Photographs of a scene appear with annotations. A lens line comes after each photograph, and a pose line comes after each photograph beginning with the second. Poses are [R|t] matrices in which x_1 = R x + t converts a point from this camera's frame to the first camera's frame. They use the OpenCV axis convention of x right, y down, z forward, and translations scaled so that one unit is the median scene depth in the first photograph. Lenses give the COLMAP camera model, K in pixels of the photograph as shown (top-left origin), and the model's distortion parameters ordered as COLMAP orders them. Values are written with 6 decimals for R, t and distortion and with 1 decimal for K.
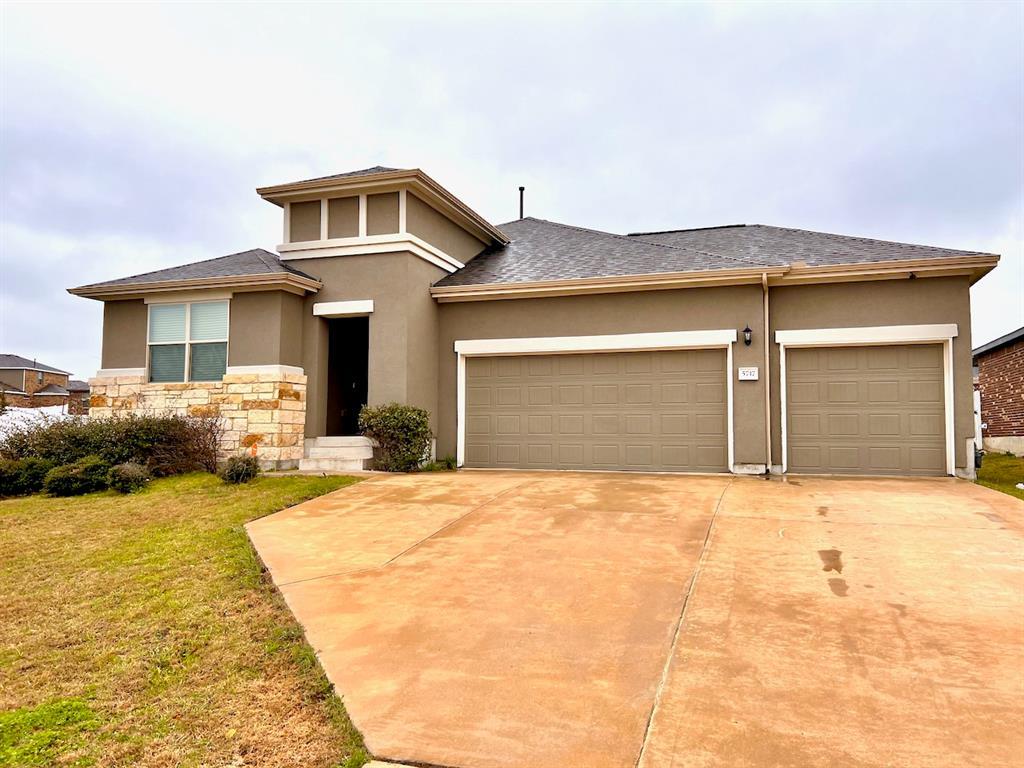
lens RADIAL K [[768.1, 0, 512.0], [0, 768.1, 384.0], [0, 0, 1]] dist [0.094781, -0.124560]
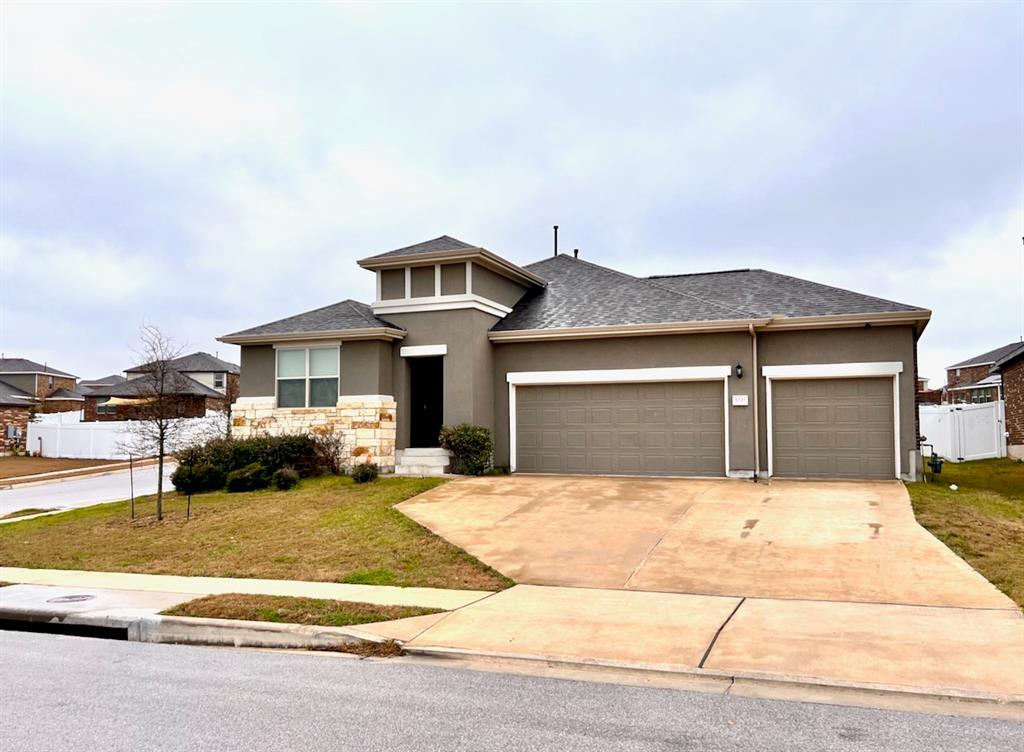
lens RADIAL K [[897.4, 0, 438.7], [0, 897.4, 381.3], [0, 0, 1]] dist [0.195473, -0.422256]
pose [[0.994404, -0.010393, -0.105127, -0.032893], [0.010810, 0.999936, 0.003403, -0.051861], [0.105085, -0.004520, 0.994453, -0.527819]]
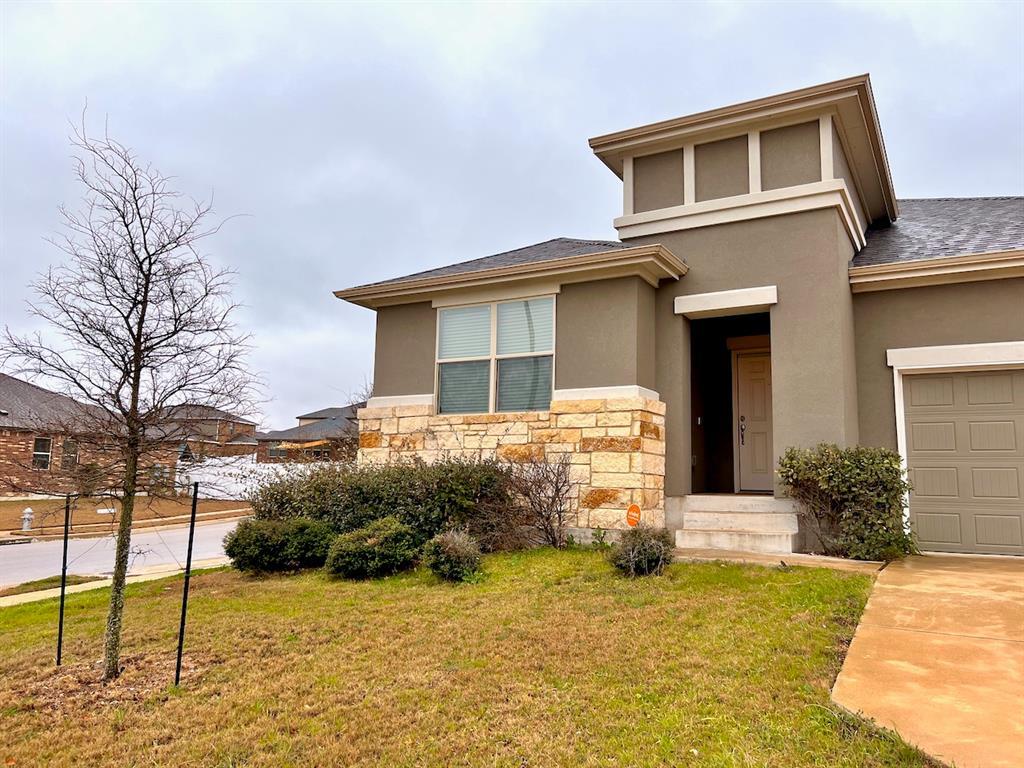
lens RADIAL K [[768.1, 0, 512.0], [0, 768.1, 384.0], [0, 0, 1]] dist [0.094781, -0.124560]
pose [[0.982676, -0.008138, -0.185151, -0.279062], [-0.004580, 0.997664, -0.068156, 0.019679], [0.185273, 0.067824, 0.980344, 0.323371]]
